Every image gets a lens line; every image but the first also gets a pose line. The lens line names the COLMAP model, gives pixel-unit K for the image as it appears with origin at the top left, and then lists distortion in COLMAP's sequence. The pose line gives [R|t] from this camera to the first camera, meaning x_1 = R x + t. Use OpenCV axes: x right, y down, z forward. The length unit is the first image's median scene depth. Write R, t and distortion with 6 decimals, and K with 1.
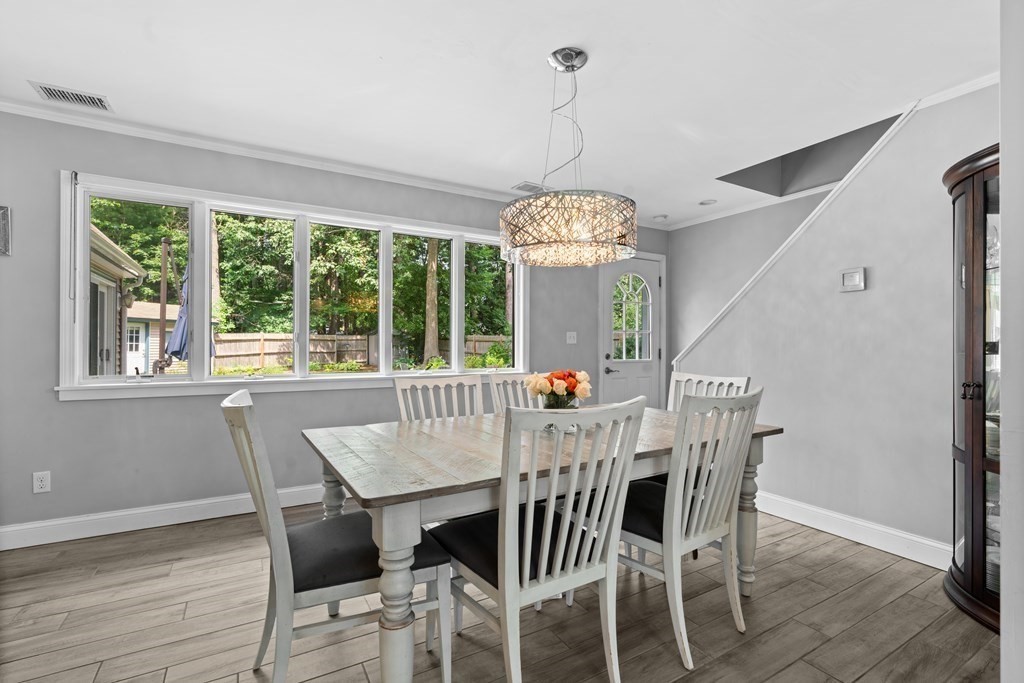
lens RADIAL K [[463.3, 0, 514.1], [0, 463.3, 344.1], [0, 0, 1]] dist [-0.002525, 0.001318]
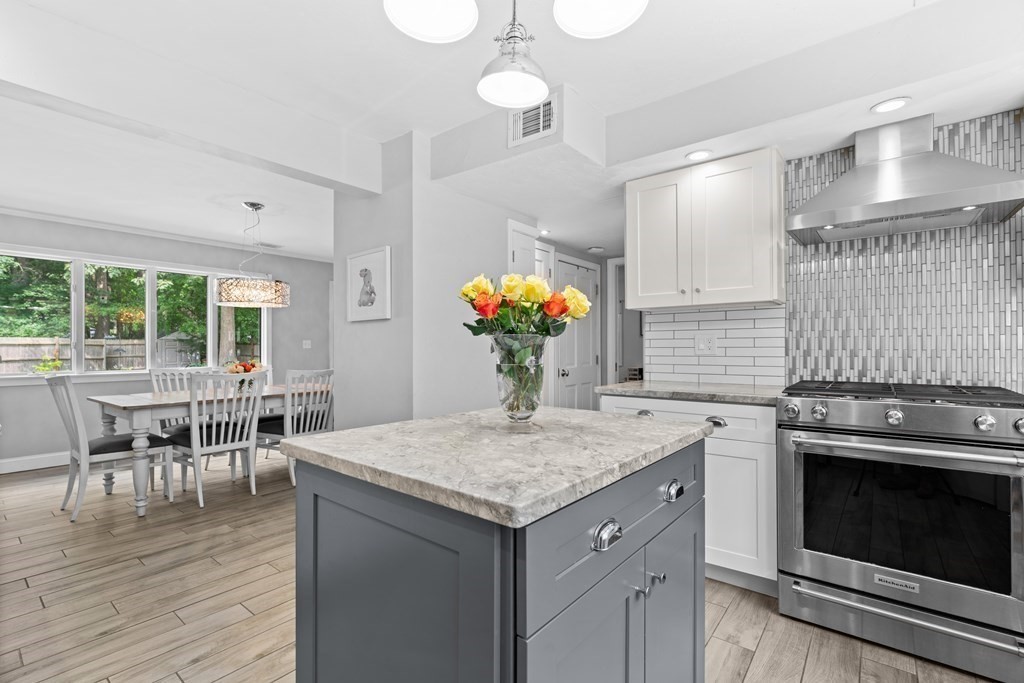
lens RADIAL K [[463.3, 0, 504.2], [0, 463.3, 343.3], [0, 0, 1]] dist [-0.002525, 0.001318]
pose [[0.940766, -0.003434, 0.339040, 0.167060], [0.006414, 0.999950, -0.007670, -0.002067], [-0.338997, 0.009390, 0.940741, -0.451071]]
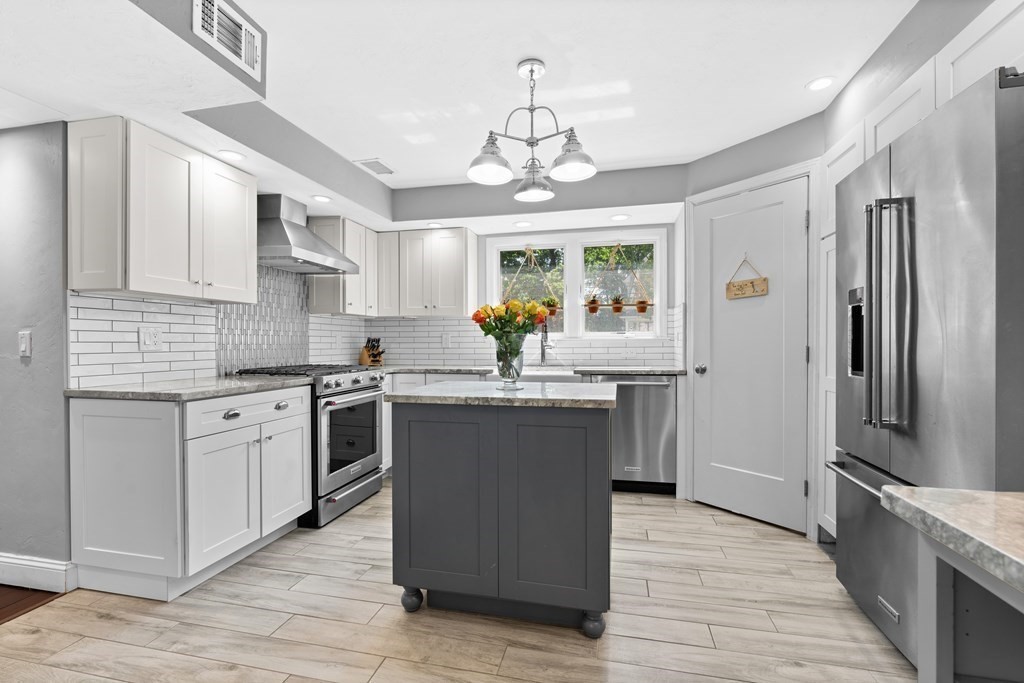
lens RADIAL K [[463.3, 0, 508.7], [0, 463.3, 347.2], [0, 0, 1]] dist [-0.002525, 0.001318]
pose [[-0.726266, -0.008856, 0.687357, -0.258456], [-0.004448, 0.999957, 0.008184, 0.001679], [-0.687400, 0.002887, -0.726274, 0.692922]]
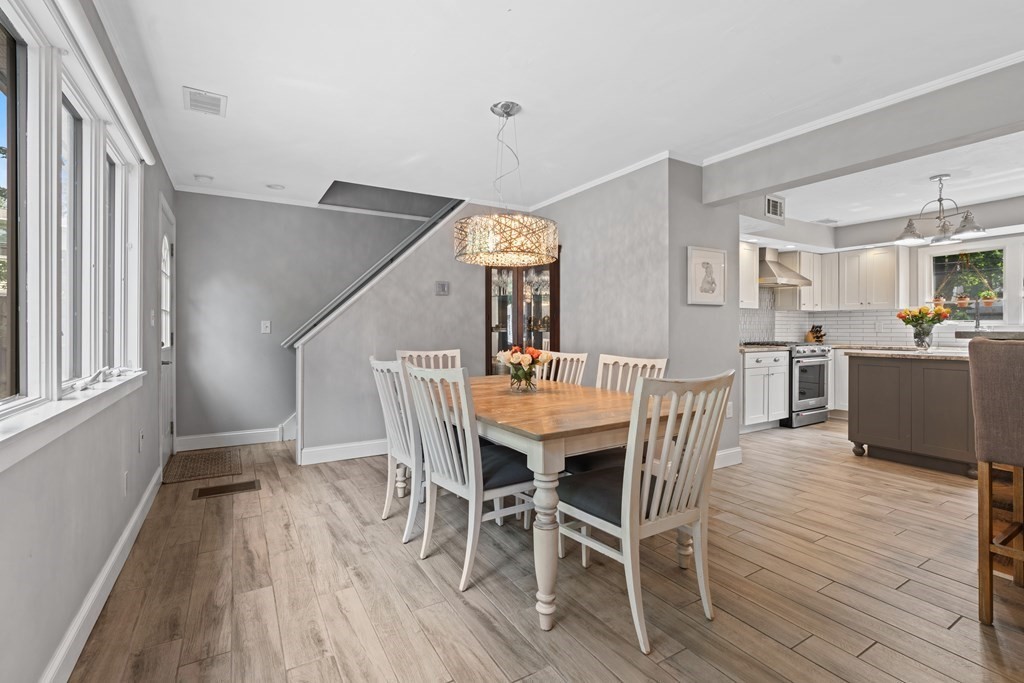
lens RADIAL K [[463.3, 0, 512.9], [0, 463.3, 332.6], [0, 0, 1]] dist [-0.002525, 0.001318]
pose [[-0.012681, -0.011181, 0.999857, -1.304121], [-0.003495, 0.999932, 0.011137, 0.001148], [-0.999913, -0.003354, -0.012719, 1.549495]]
